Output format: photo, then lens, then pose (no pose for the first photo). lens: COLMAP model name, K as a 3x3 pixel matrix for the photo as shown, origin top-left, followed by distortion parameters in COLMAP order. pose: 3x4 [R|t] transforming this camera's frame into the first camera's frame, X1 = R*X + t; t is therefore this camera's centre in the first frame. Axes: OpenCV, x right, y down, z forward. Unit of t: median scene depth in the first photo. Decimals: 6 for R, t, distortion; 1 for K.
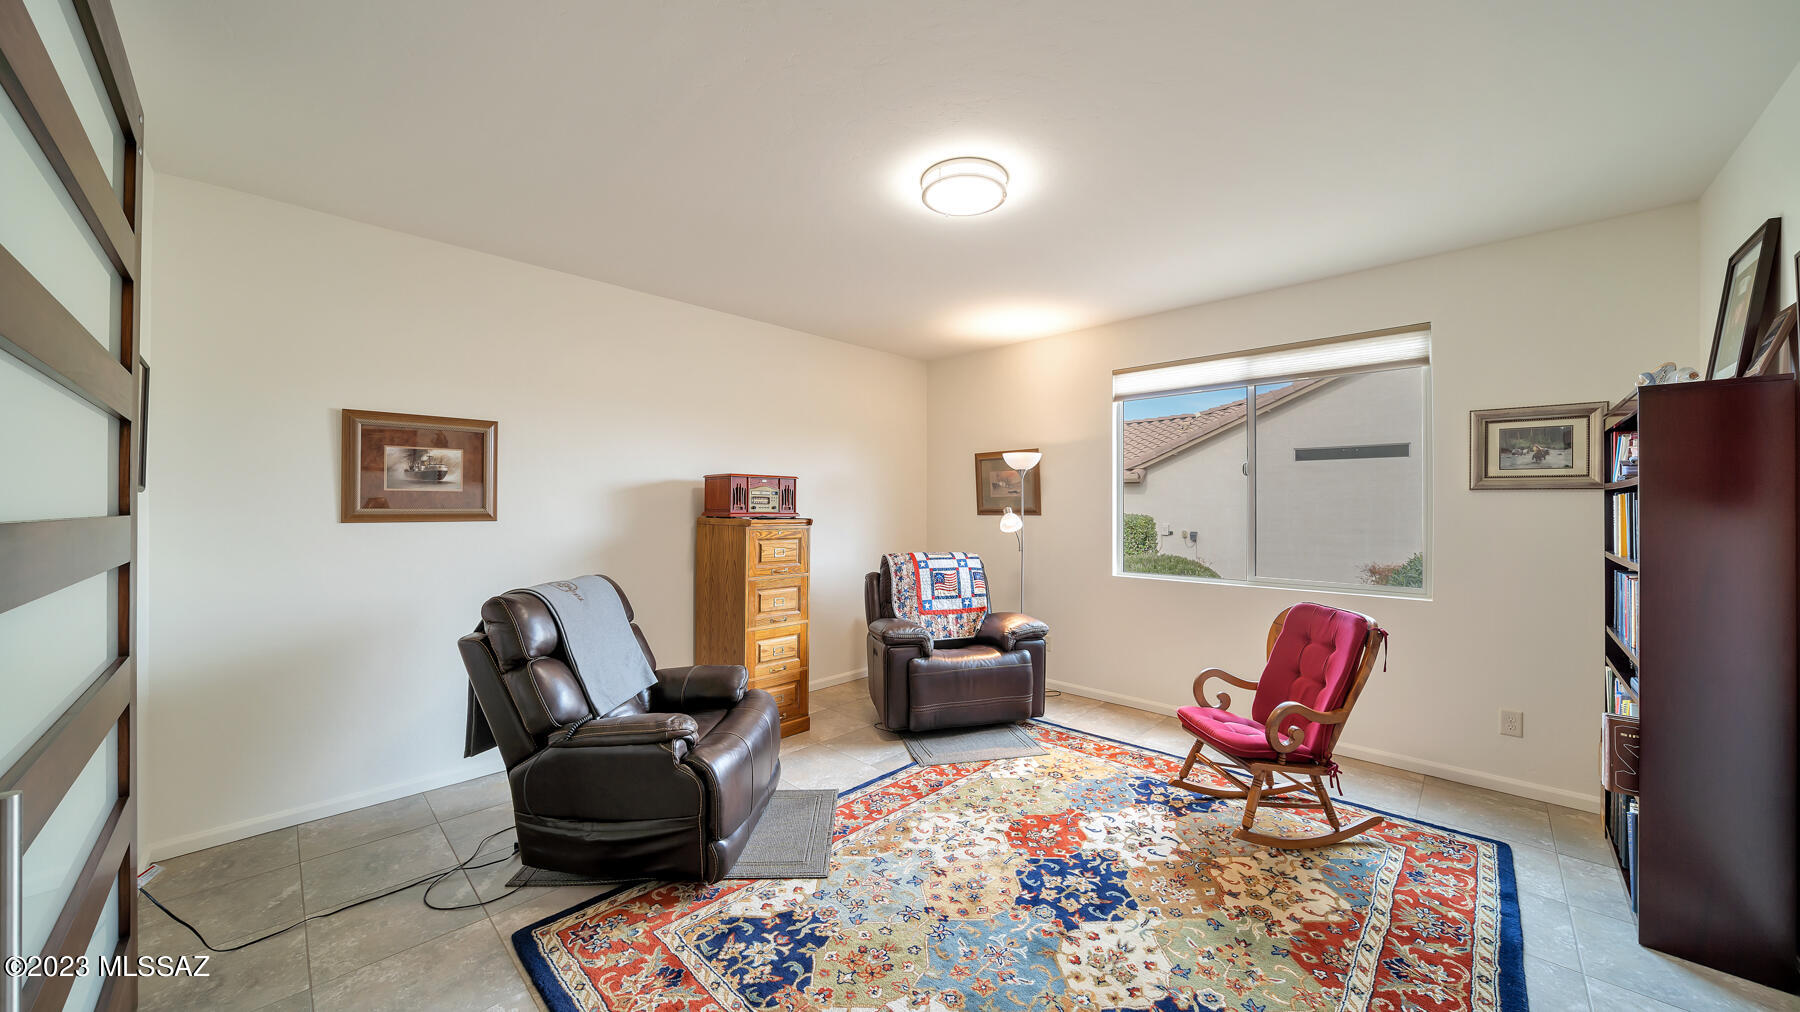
lens RADIAL K [[613.4, 0, 898.7], [0, 613.4, 499.1], [0, 0, 1]] dist [-0.009527, 0.000609]
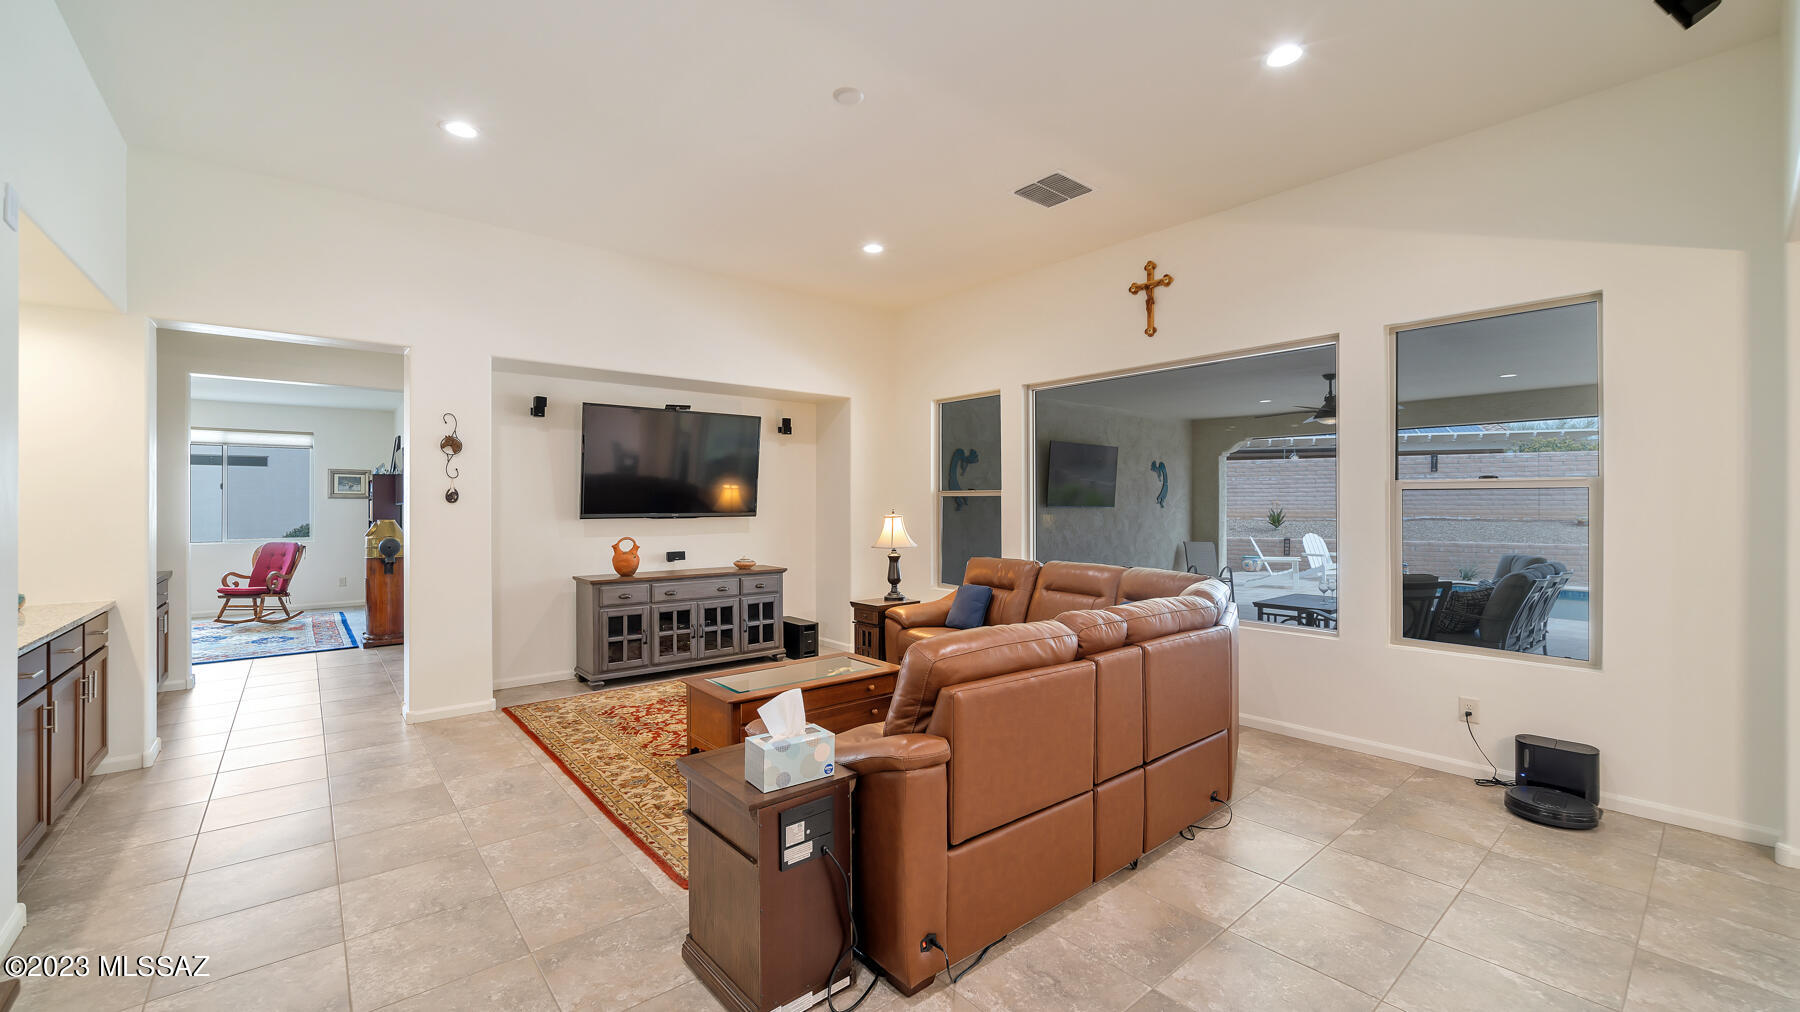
lens RADIAL K [[708.7, 0, 899.4], [0, 708.7, 502.8], [0, 0, 1]] dist [0.000153, 0.000044]
pose [[0.107897, -0.002749, 0.994158, -2.028736], [-0.007320, 0.999967, 0.003560, -0.025940], [-0.994135, -0.007662, 0.107874, -1.970607]]
